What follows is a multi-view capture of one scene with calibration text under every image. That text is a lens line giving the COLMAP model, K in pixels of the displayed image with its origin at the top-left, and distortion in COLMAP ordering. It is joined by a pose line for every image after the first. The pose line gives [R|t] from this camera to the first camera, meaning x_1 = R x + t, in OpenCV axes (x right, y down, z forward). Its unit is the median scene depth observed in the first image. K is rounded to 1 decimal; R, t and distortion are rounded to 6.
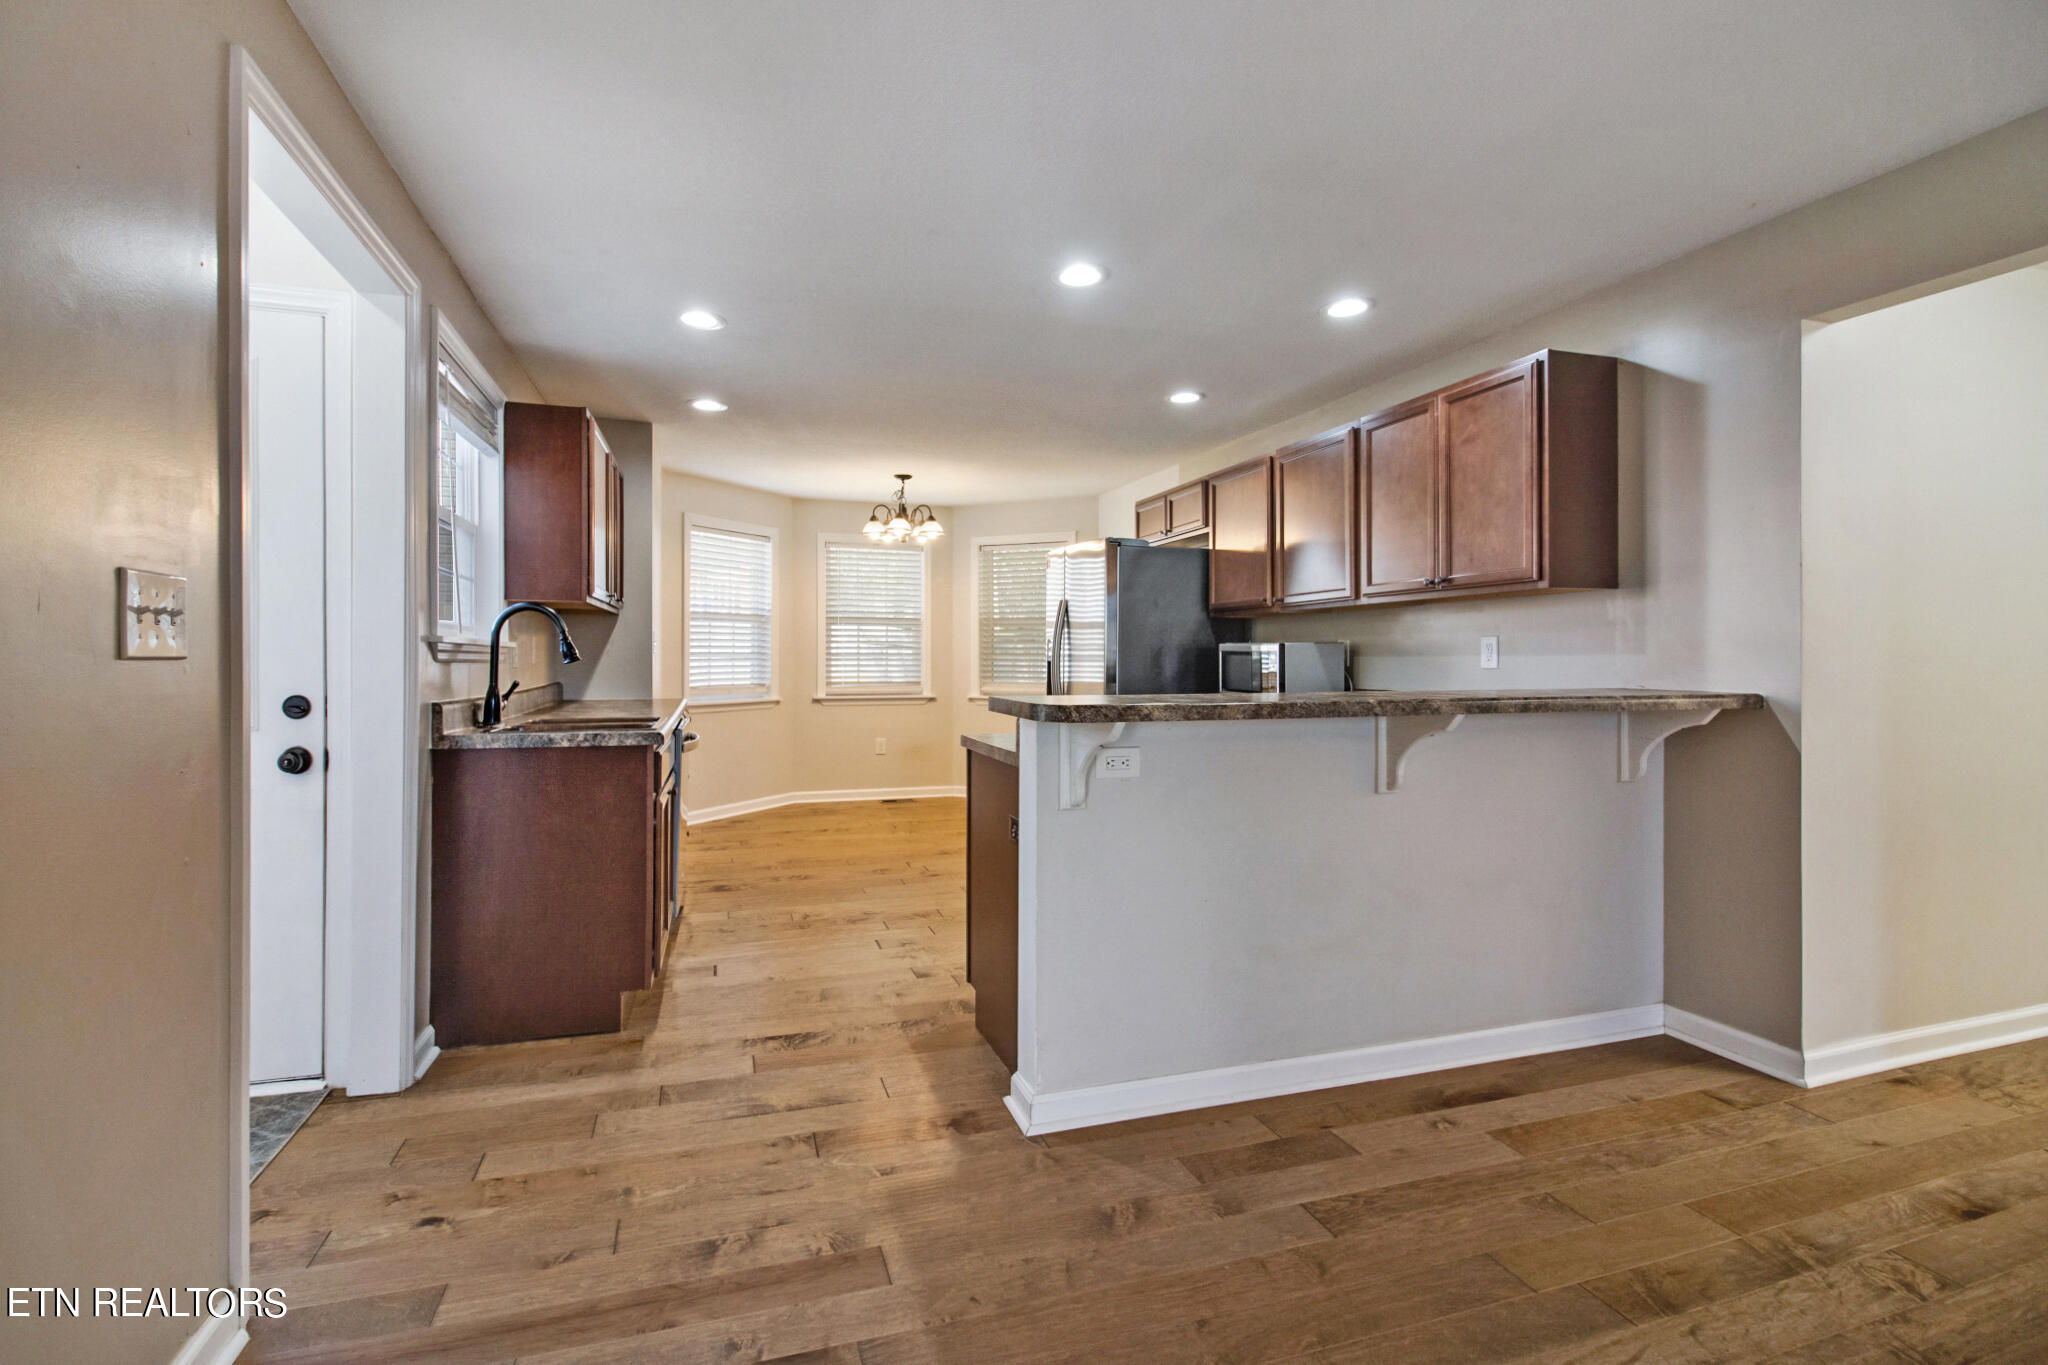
lens RADIAL K [[946.6, 0, 1024.0], [0, 946.6, 673.6], [0, 0, 1]] dist [0.000589, -0.009695]
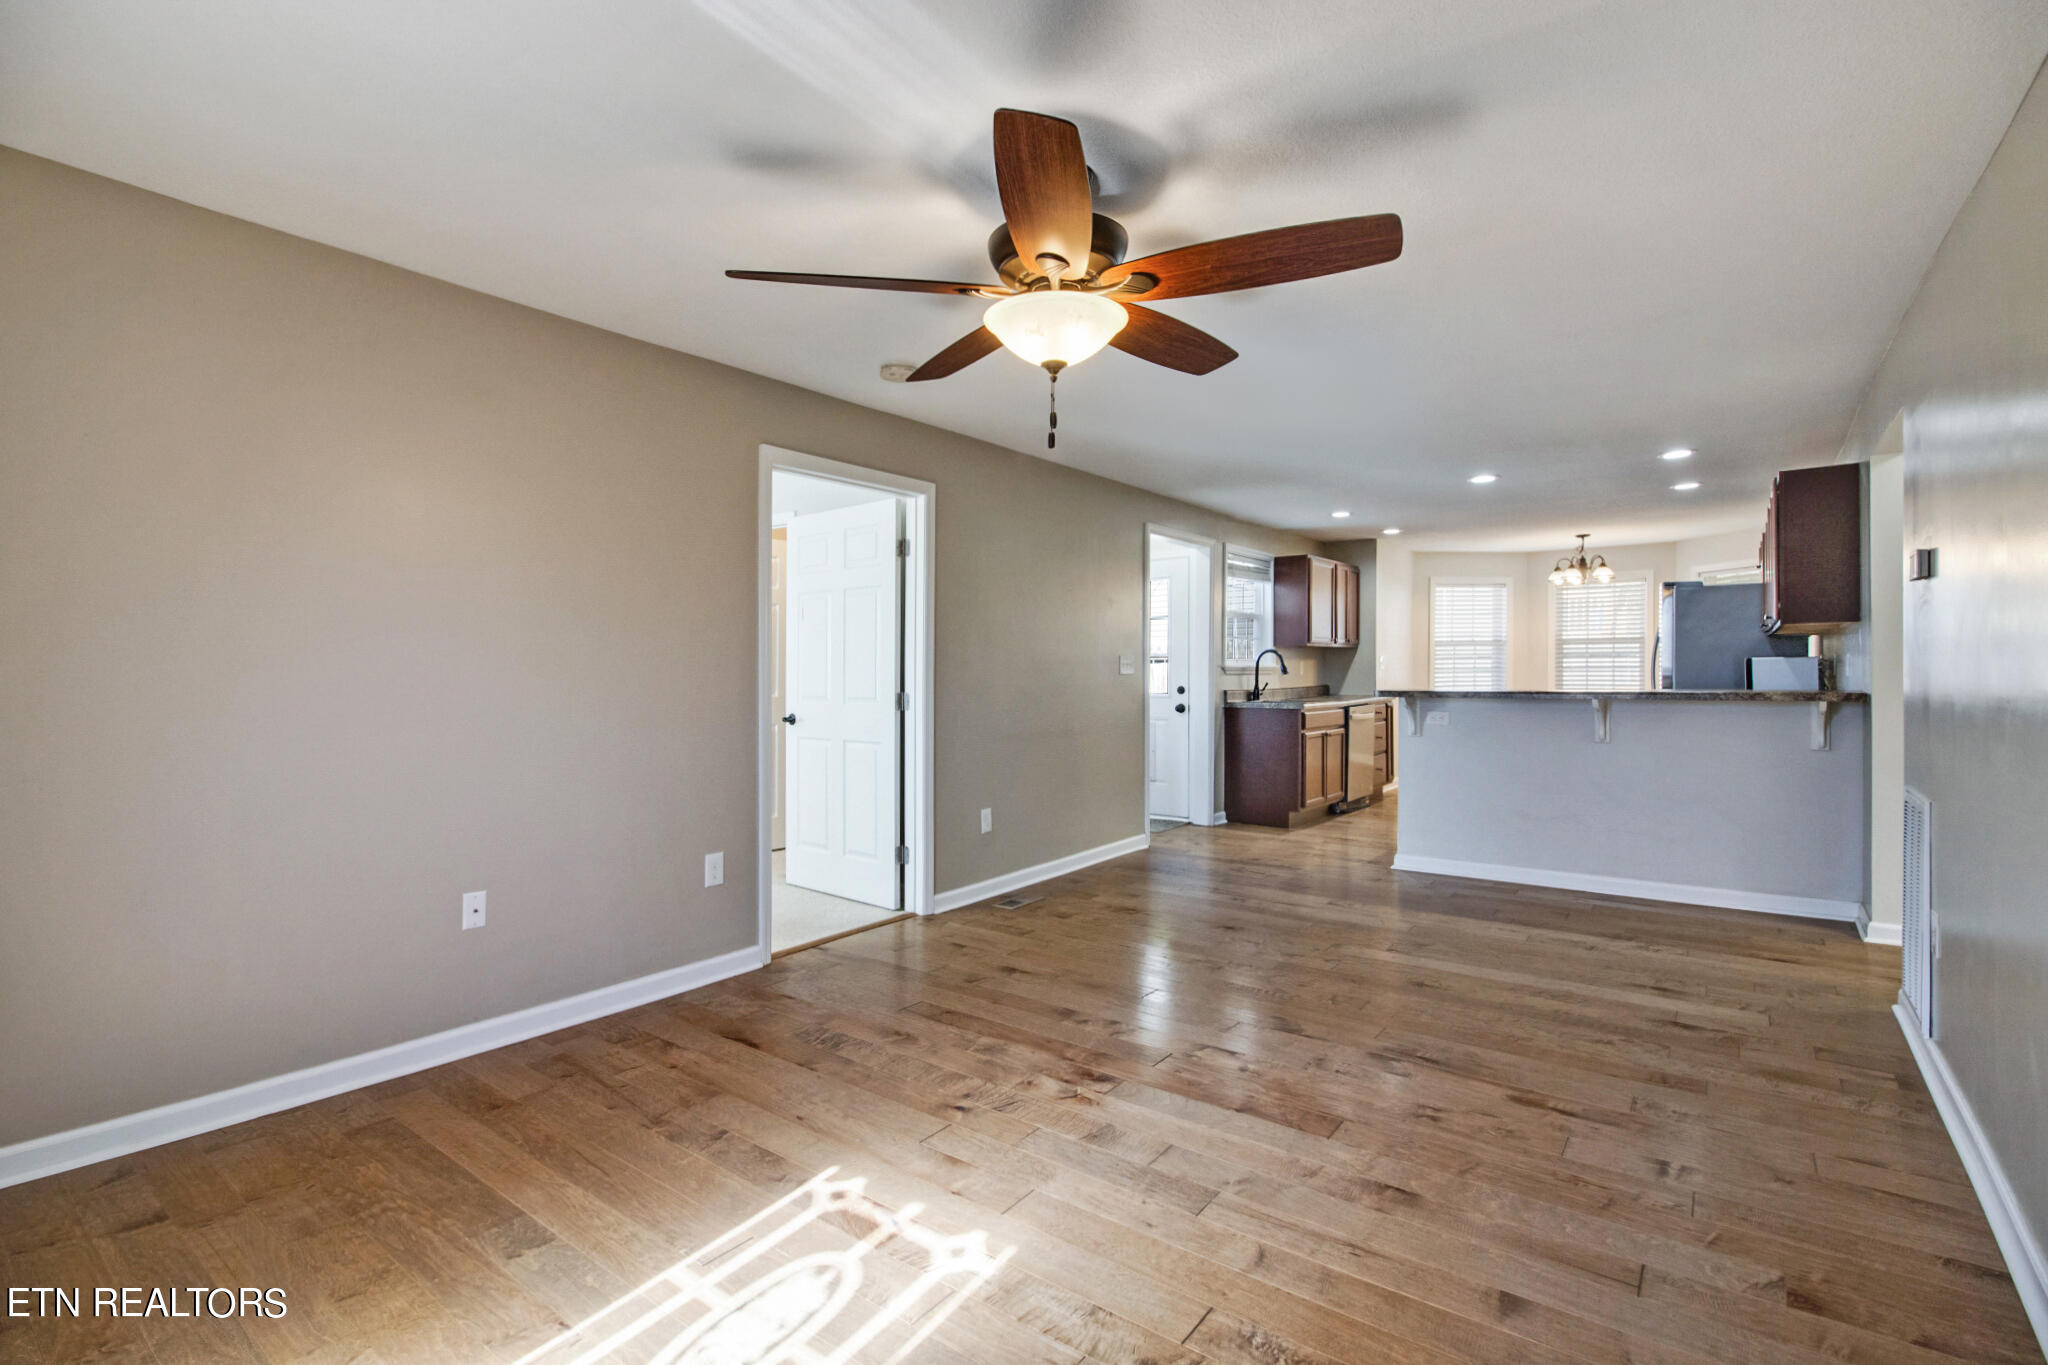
lens RADIAL K [[946.6, 0, 1024.0], [0, 946.6, 673.6], [0, 0, 1]] dist [0.000589, -0.009695]
pose [[0.567423, -0.005943, -0.823405, 1.000055], [-0.004317, 0.999939, -0.010191, 0.010390], [0.823415, 0.009337, 0.567363, -0.786620]]
